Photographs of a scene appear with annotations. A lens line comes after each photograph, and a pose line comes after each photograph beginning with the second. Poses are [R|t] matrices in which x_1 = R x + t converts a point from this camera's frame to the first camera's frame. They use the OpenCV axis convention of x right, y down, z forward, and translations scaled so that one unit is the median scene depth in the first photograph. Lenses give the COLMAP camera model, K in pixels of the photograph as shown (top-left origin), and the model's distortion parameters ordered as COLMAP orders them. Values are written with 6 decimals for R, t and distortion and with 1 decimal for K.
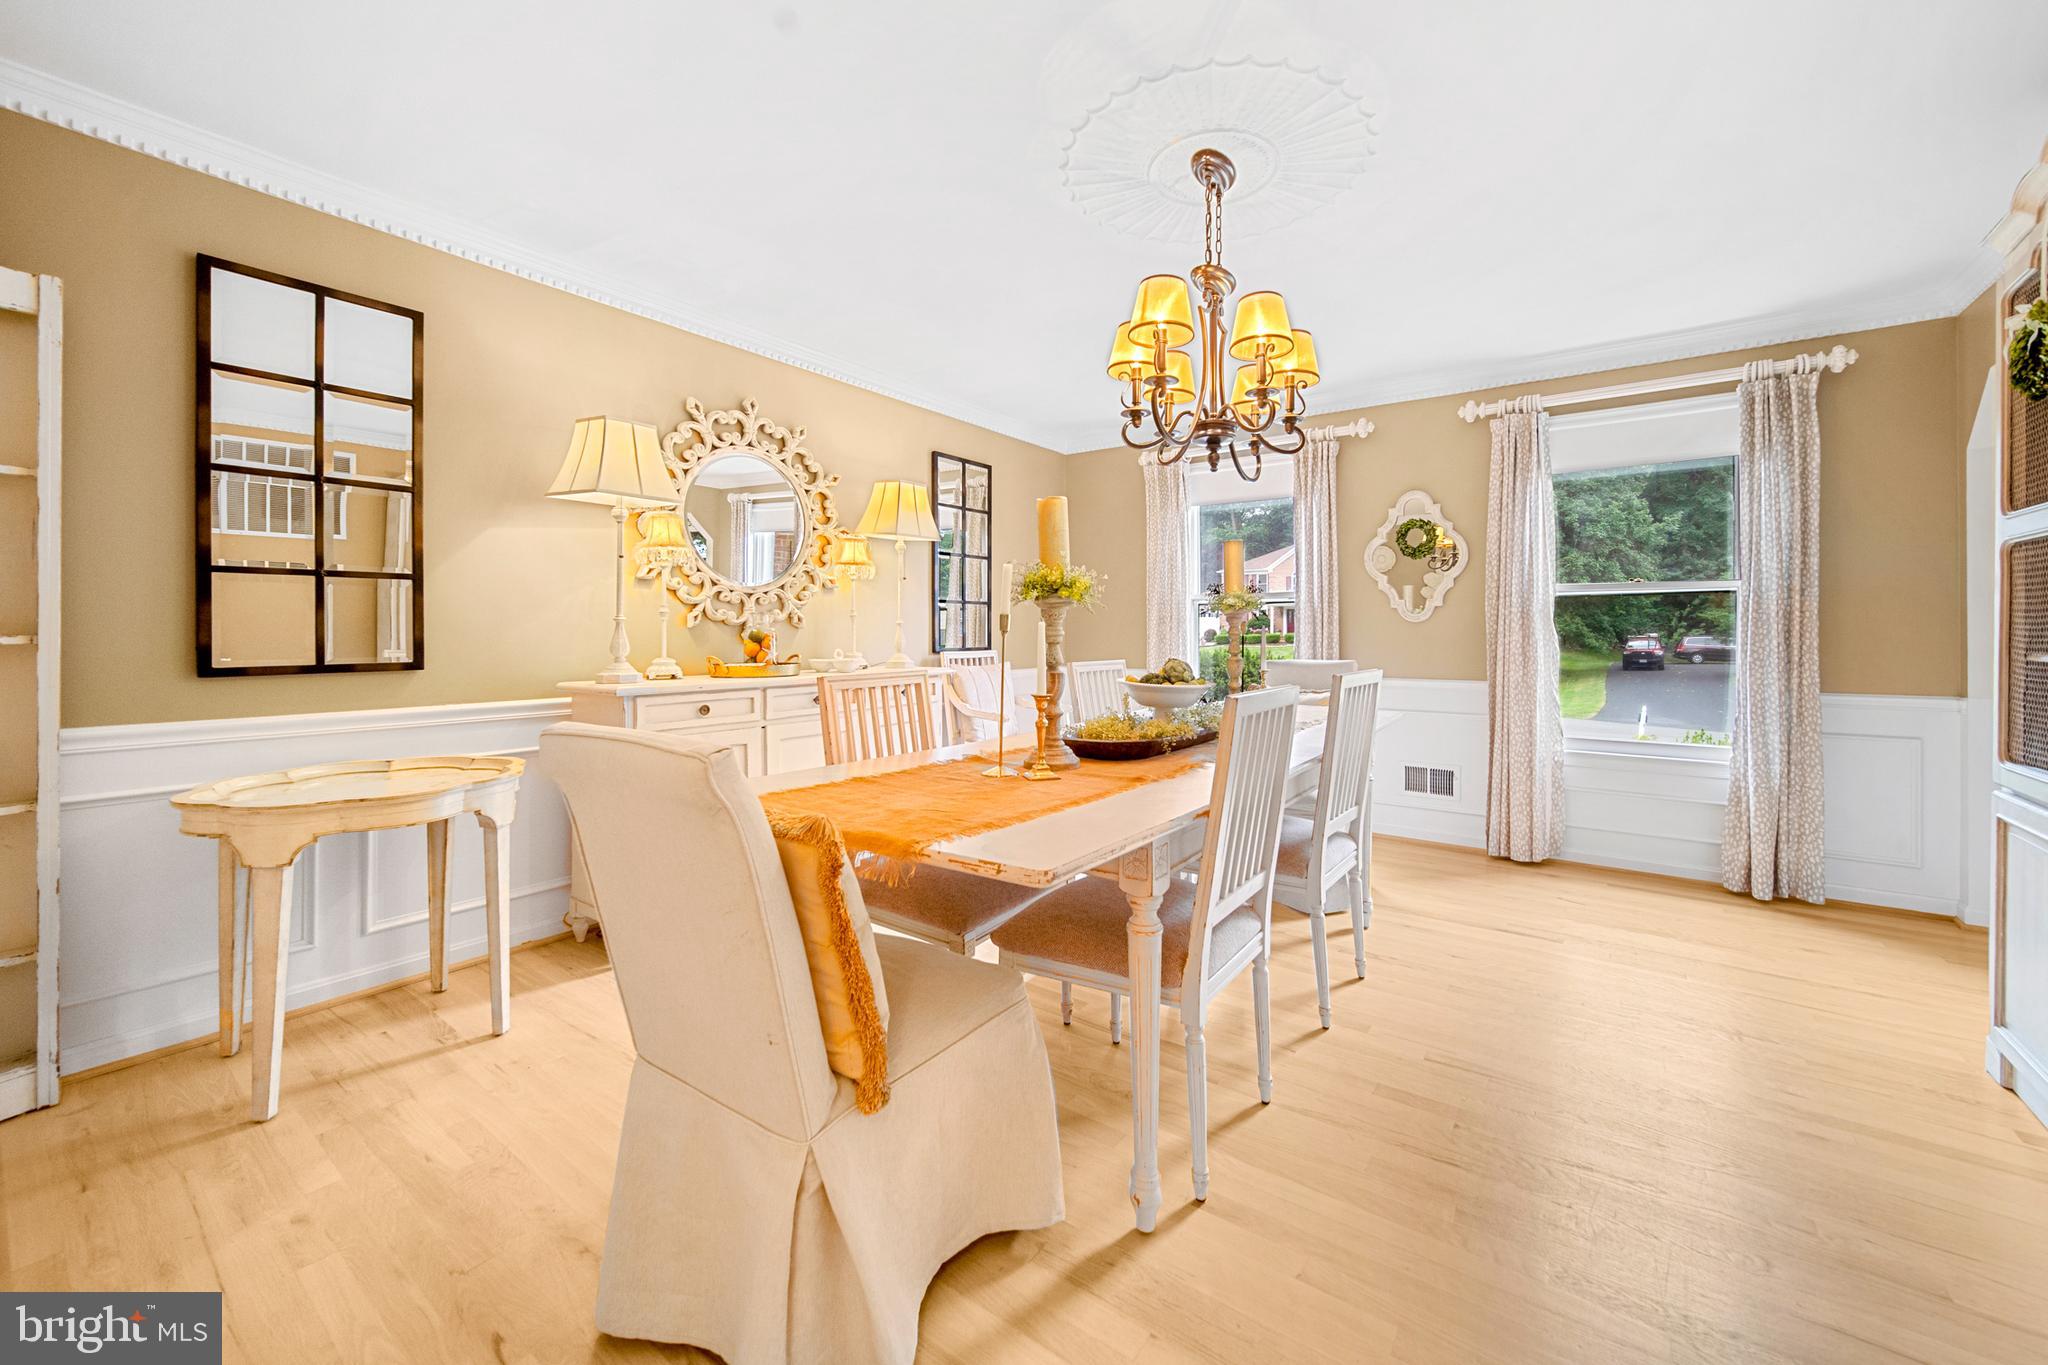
lens RADIAL K [[812.4, 0, 1022.2], [0, 812.4, 631.4], [0, 0, 1]] dist [0.000039, 0.000013]
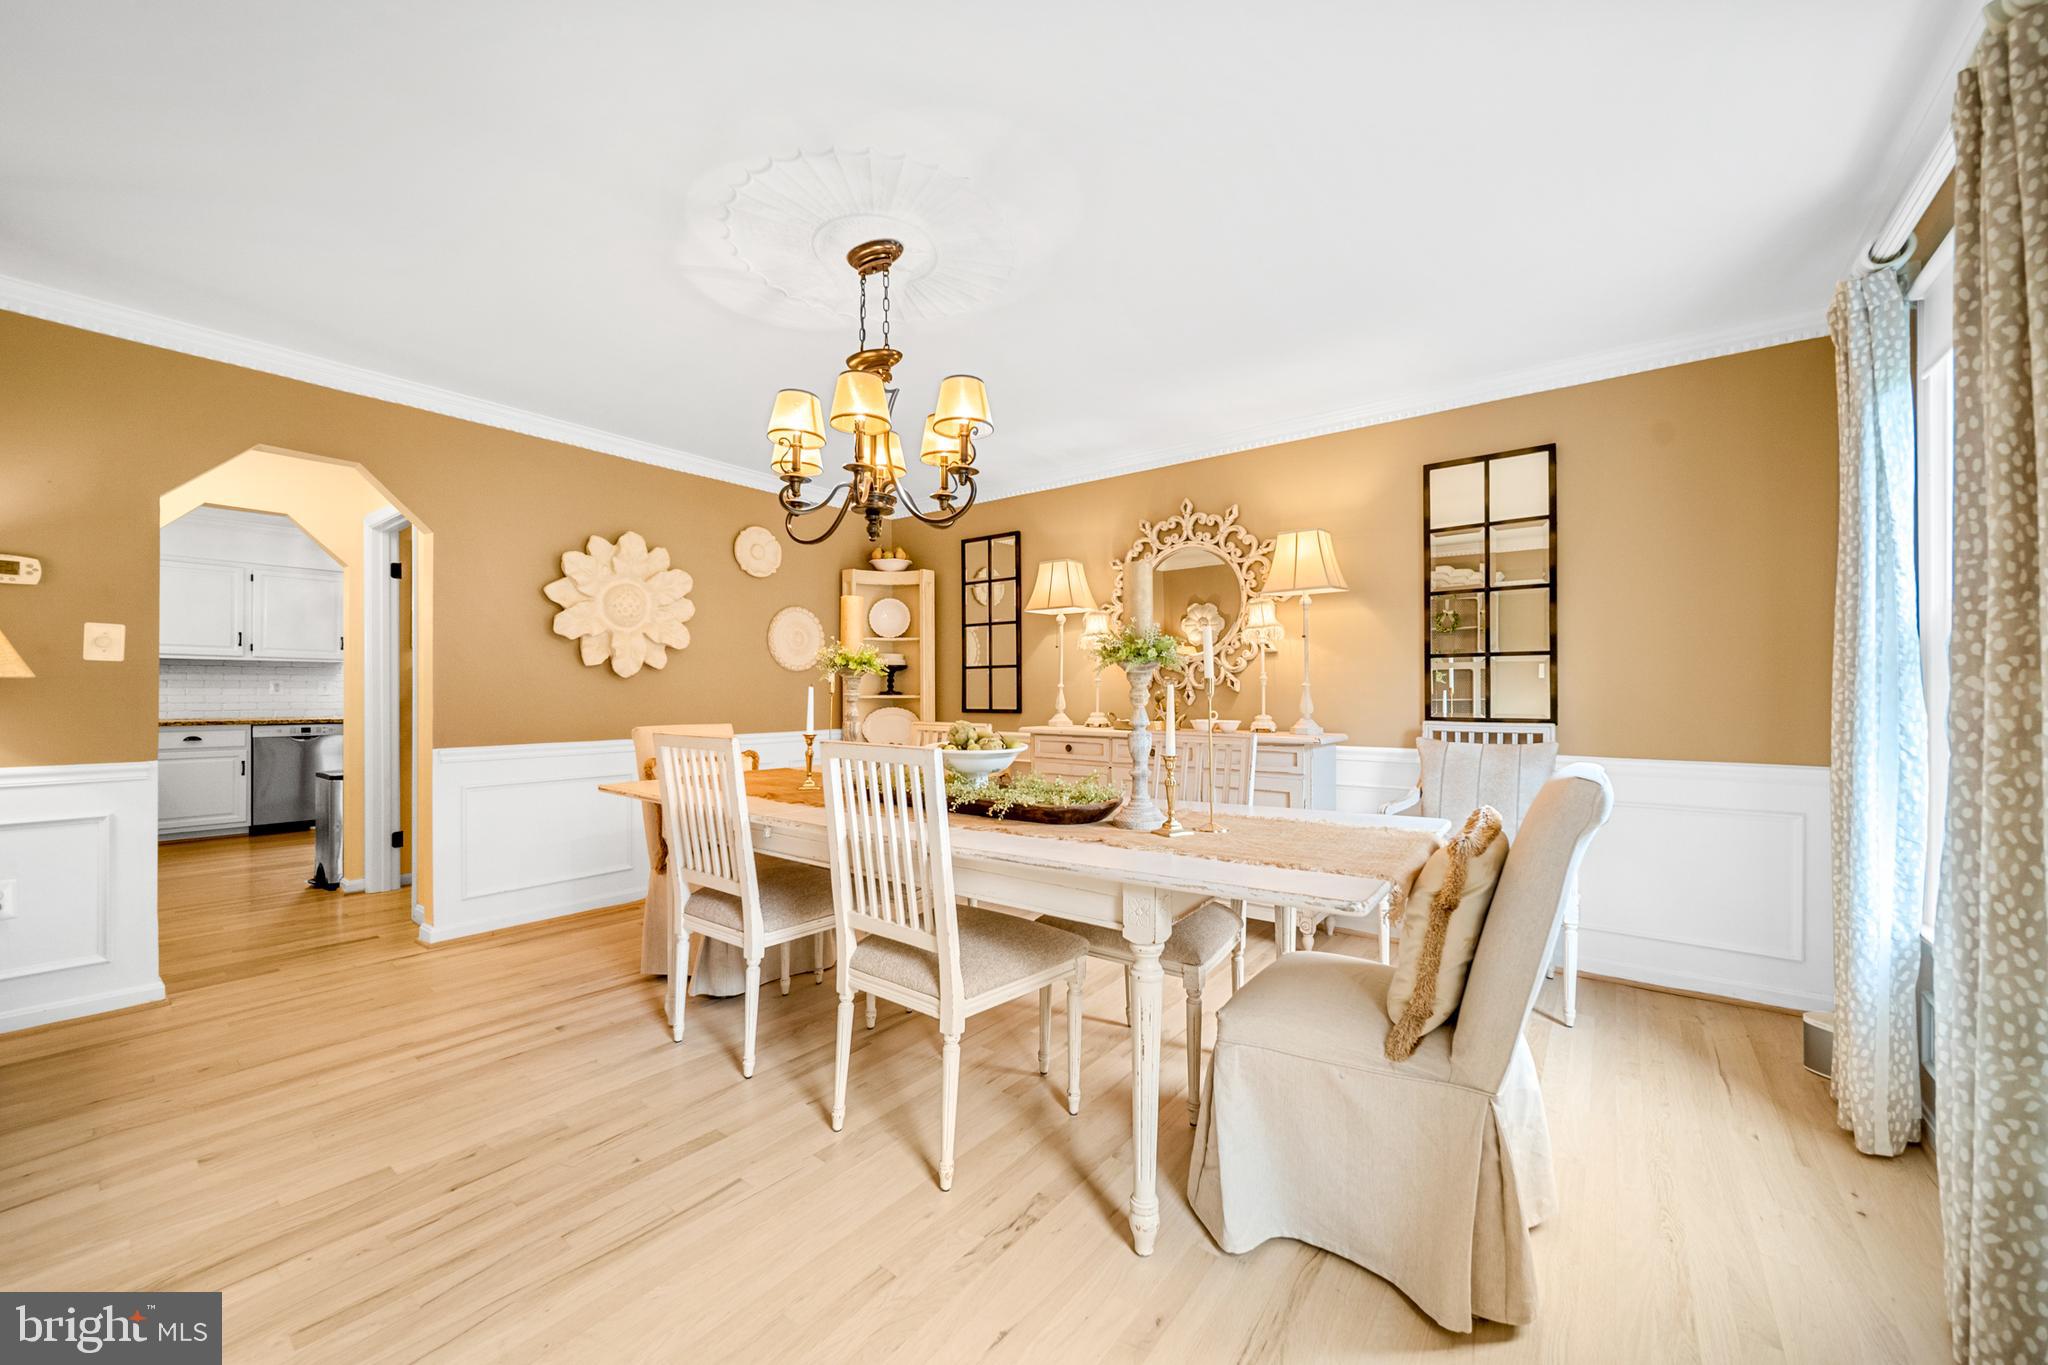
lens RADIAL K [[736.4, 0, 1028.4], [0, 736.4, 699.5], [0, 0, 1]] dist [0.000405, -0.000054]
pose [[-0.016312, 0.005578, -0.999851, 0.790471], [-0.004650, 0.999973, 0.005654, 0.002300], [0.999856, 0.004741, -0.016286, 0.812671]]
